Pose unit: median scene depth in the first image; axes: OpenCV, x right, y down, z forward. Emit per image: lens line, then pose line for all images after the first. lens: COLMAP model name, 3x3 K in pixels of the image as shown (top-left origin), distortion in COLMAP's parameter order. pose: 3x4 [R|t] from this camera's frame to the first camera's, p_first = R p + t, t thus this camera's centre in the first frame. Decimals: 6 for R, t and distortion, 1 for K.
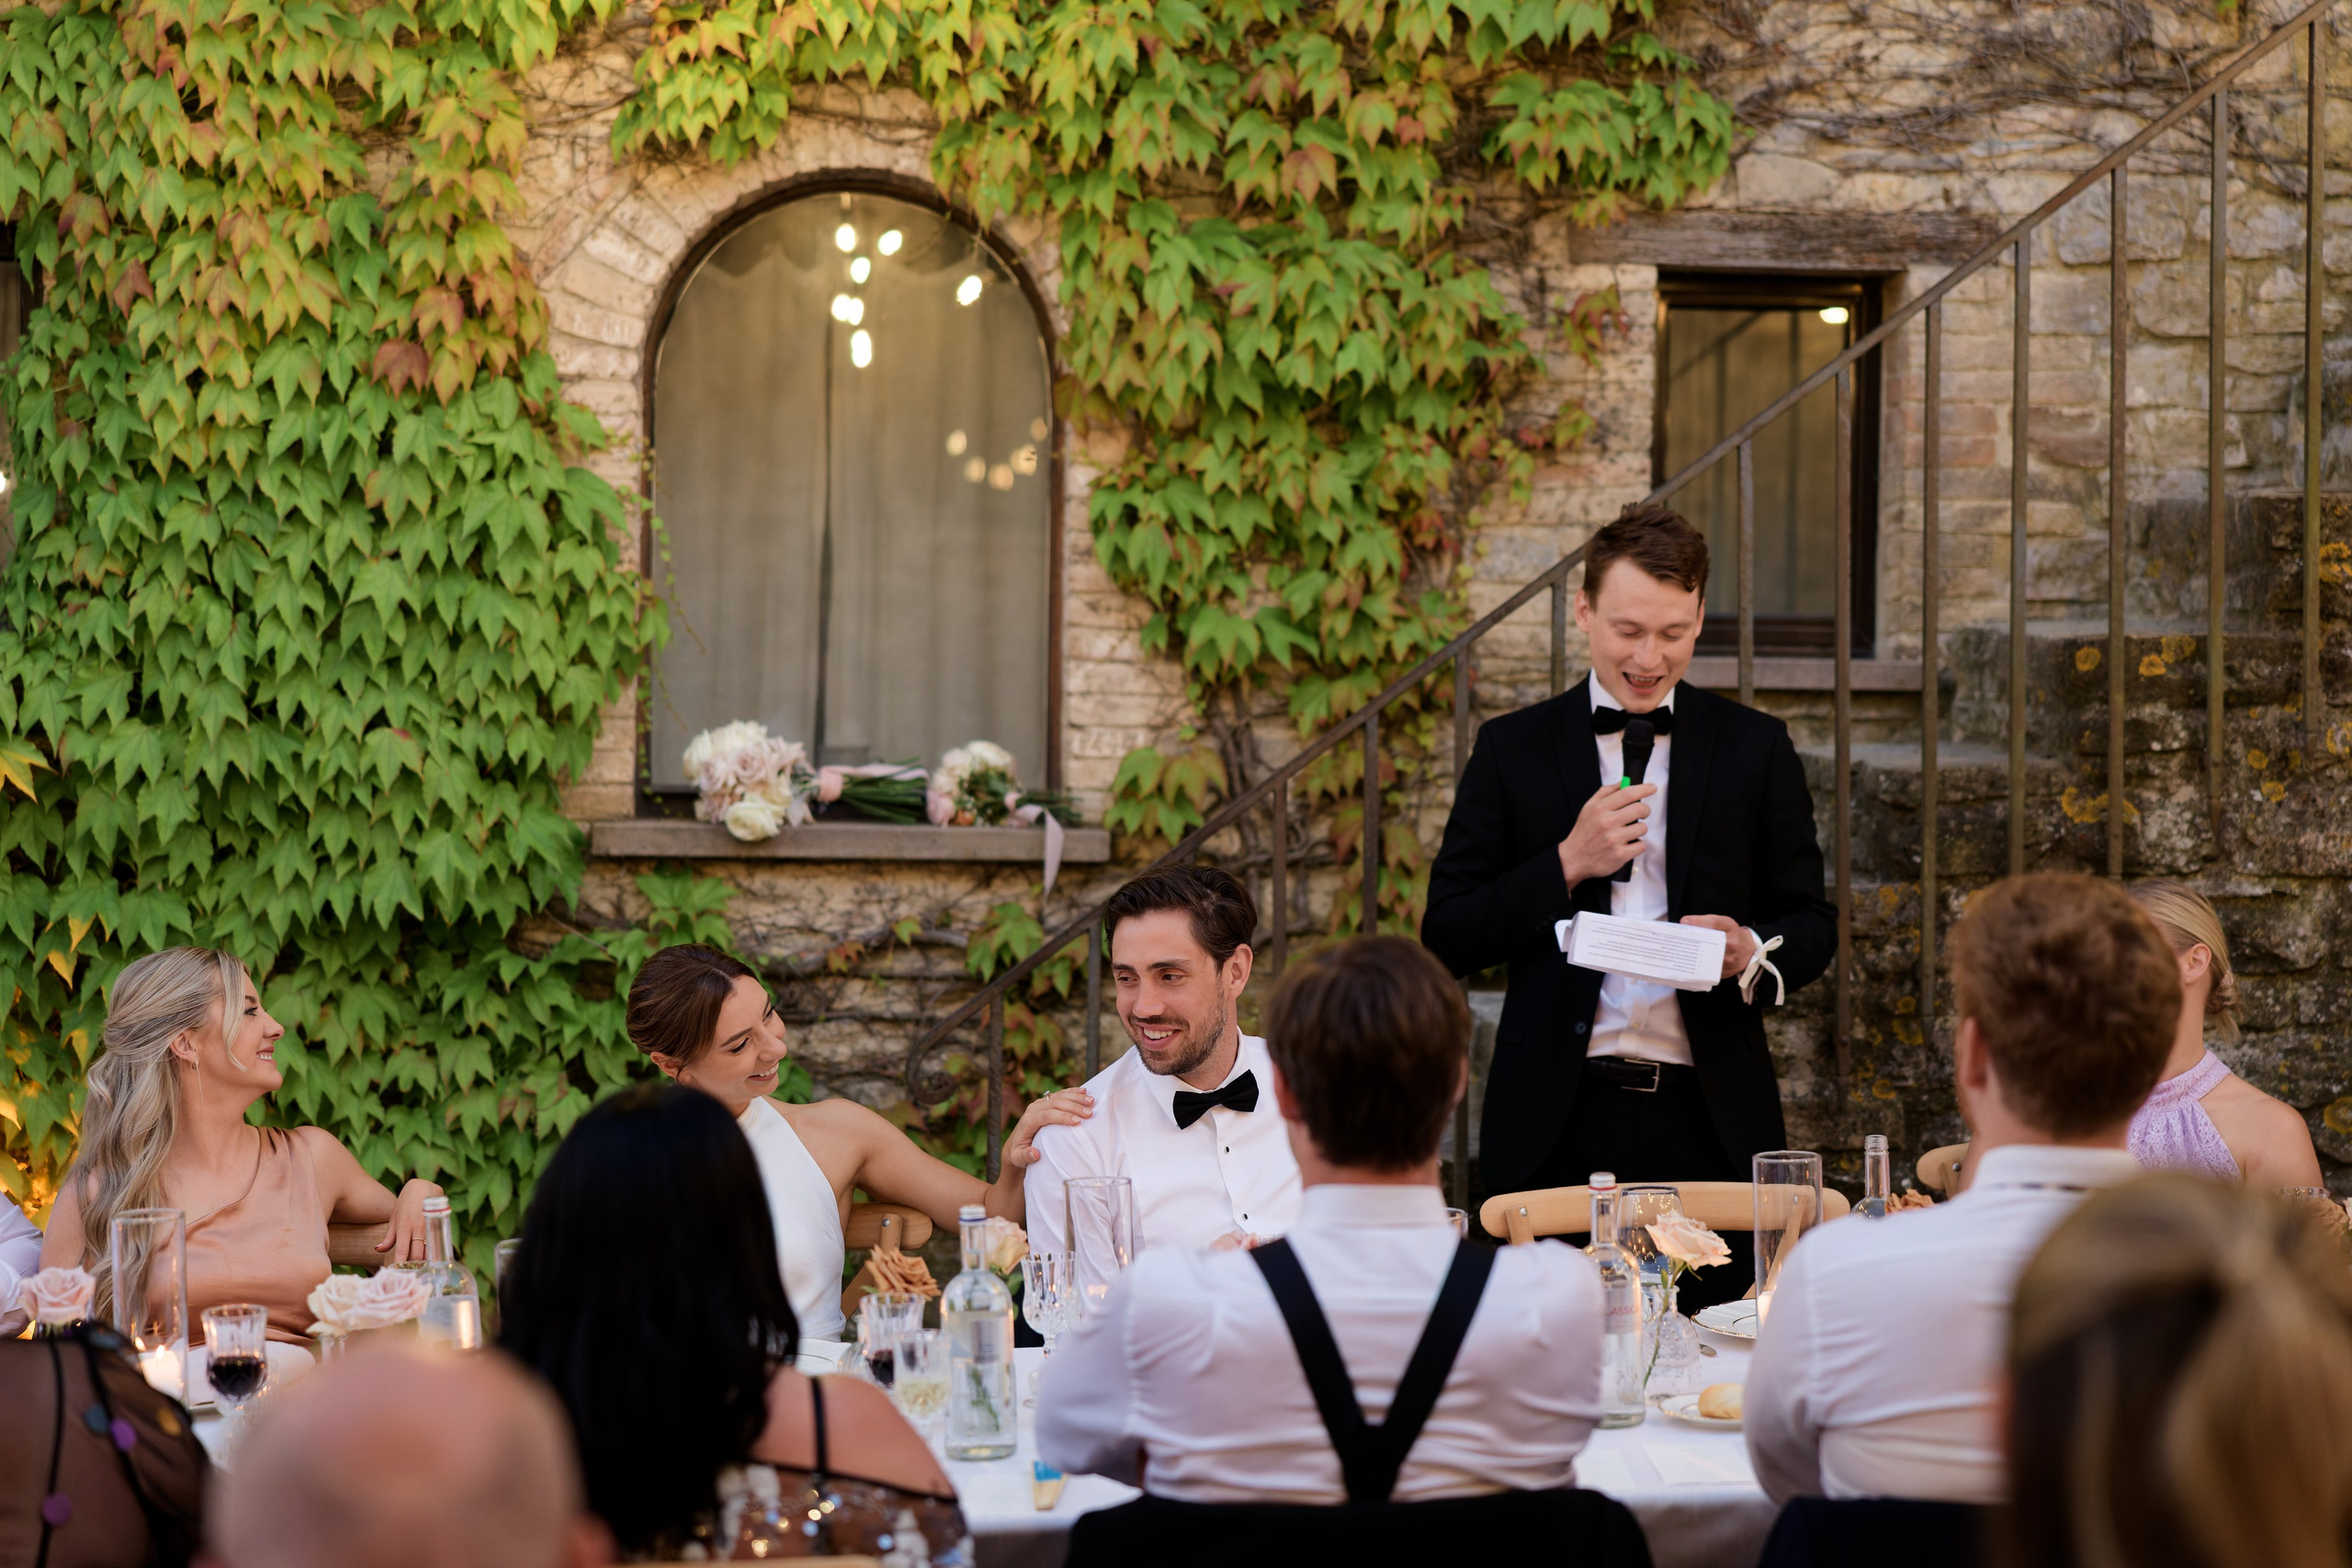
lens RADIAL K [[4326.8, 0, 1140.4], [0, 4326.8, 793.0], [0, 0, 1]] dist [0.104091, 0.000000]
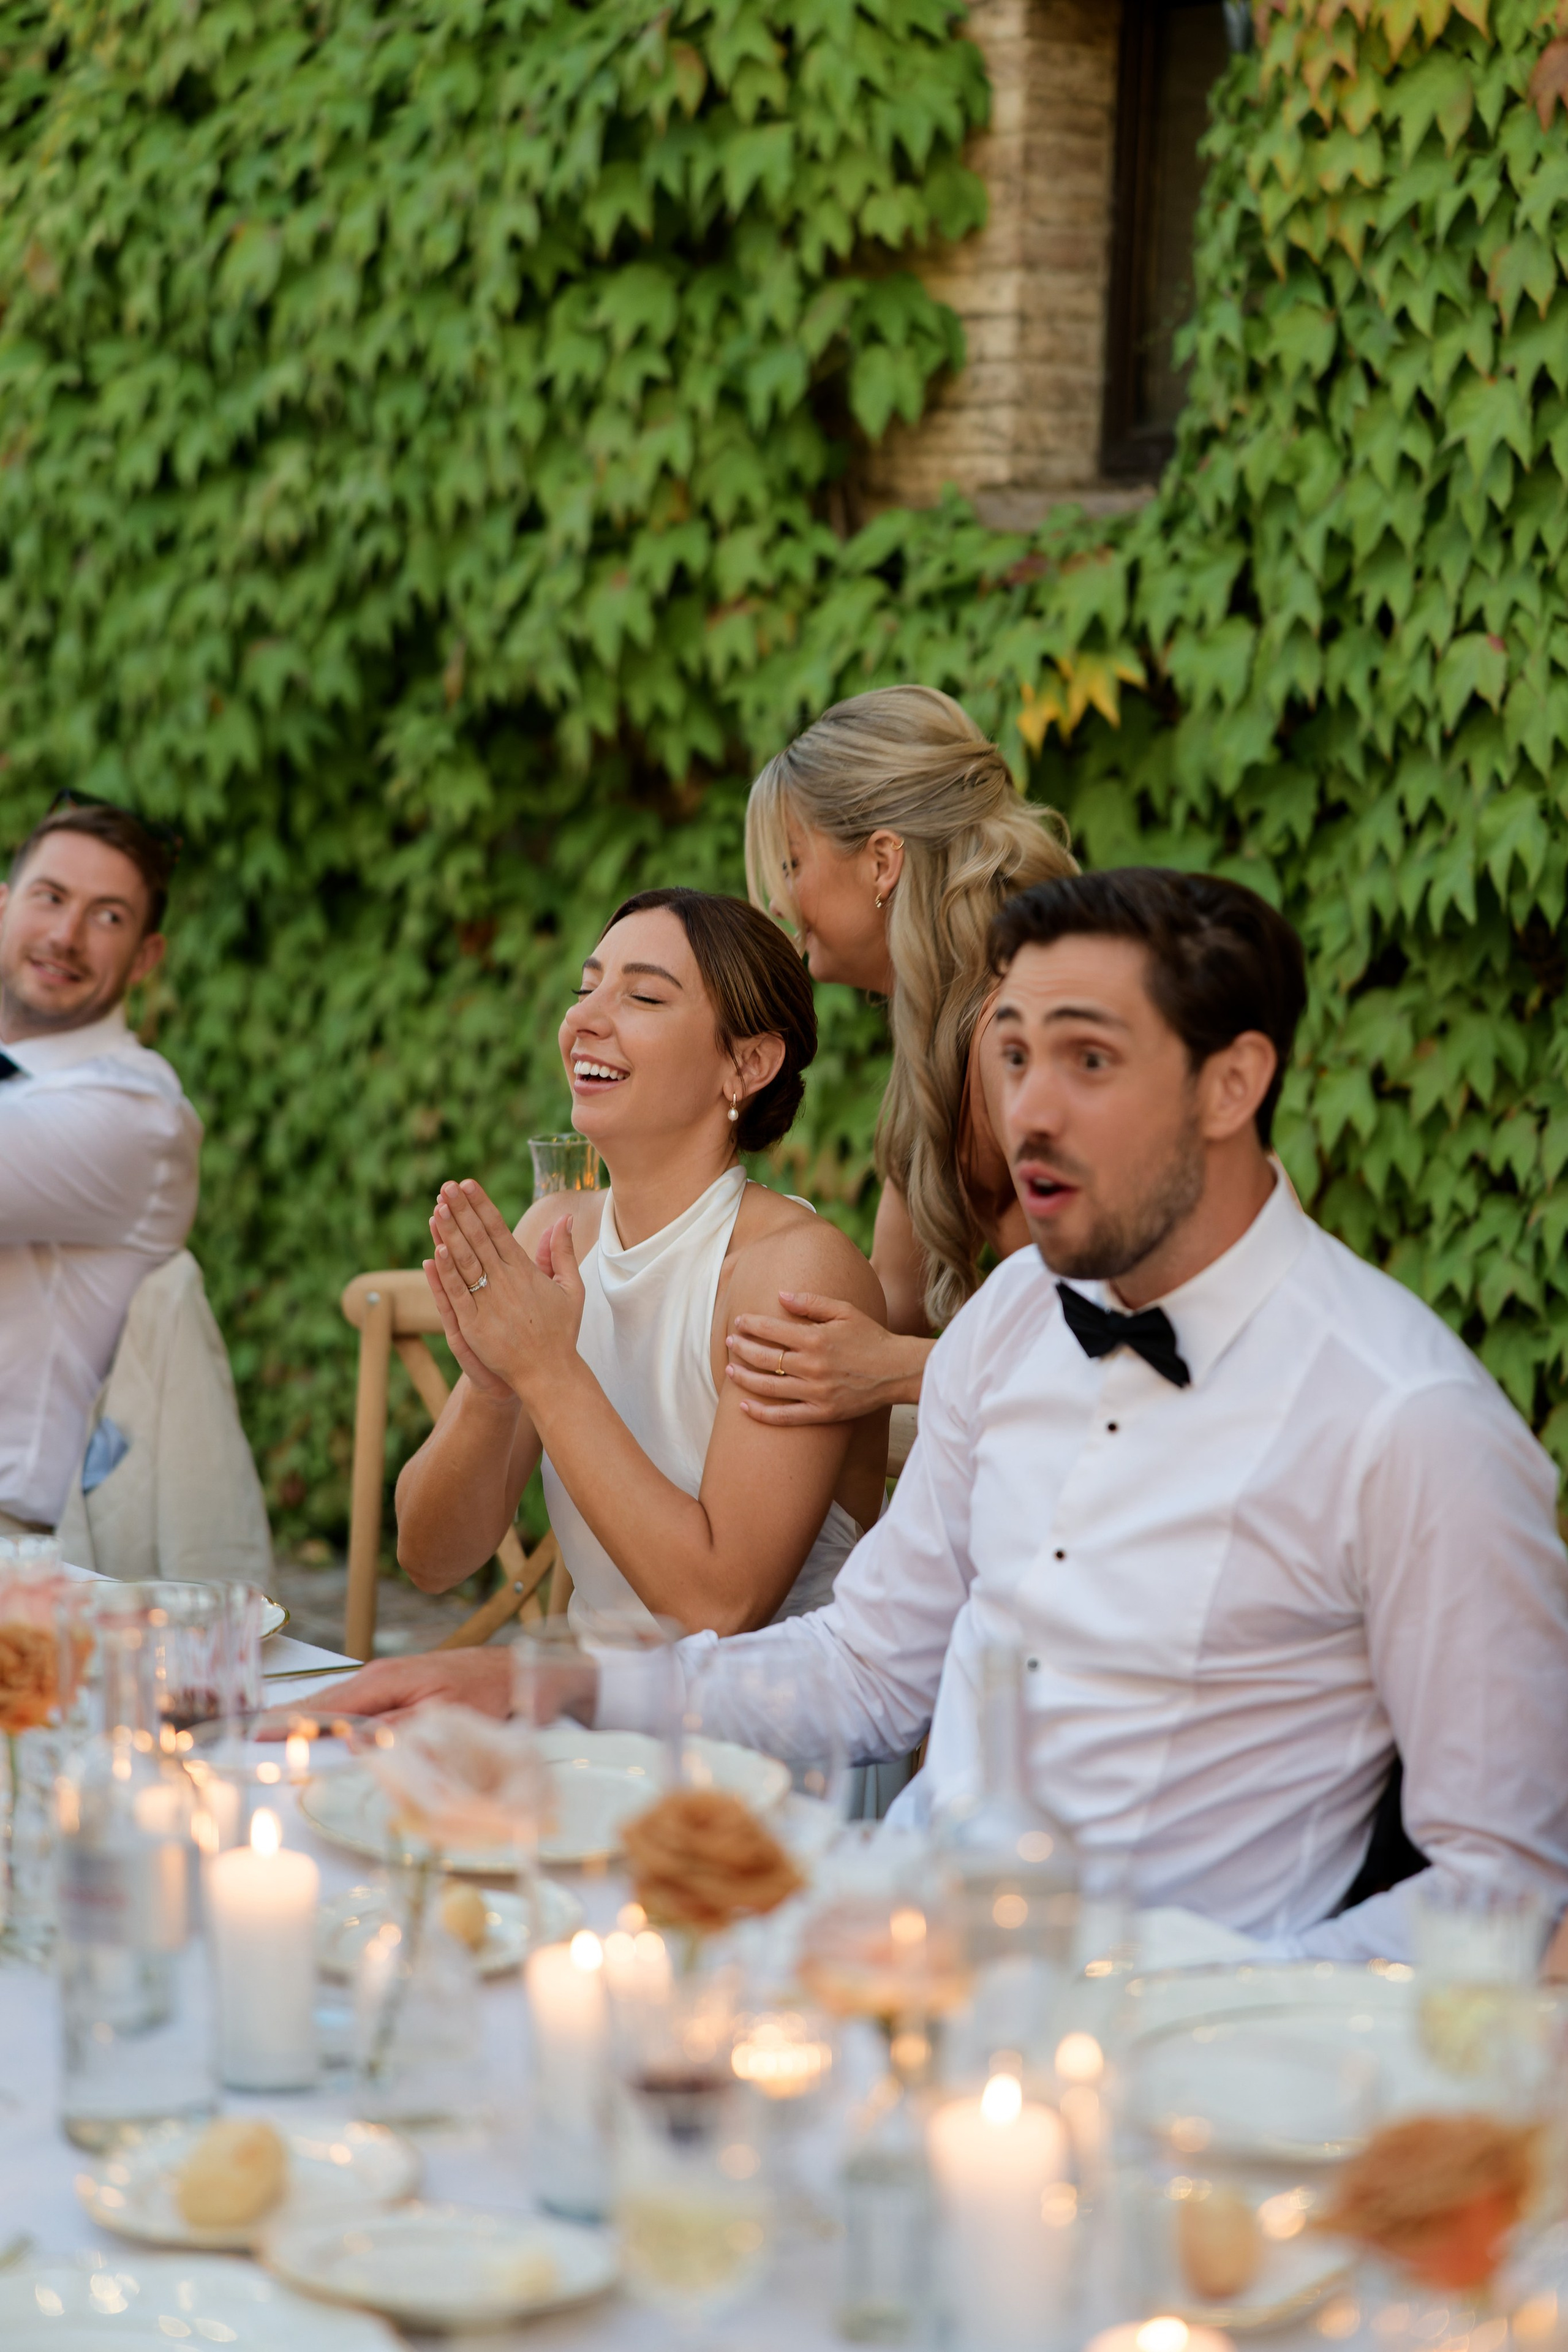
lens RADIAL K [[4327.2, 0, 788.0], [0, 4327.2, 1189.8], [0, 0, 1]] dist [0.104091, 0.000000]
pose [[0.548801, 0.121053, -0.827142, 0.328997], [-0.041477, 0.992184, 0.117688, -0.004502], [0.834923, -0.030280, 0.549533, 0.526806]]
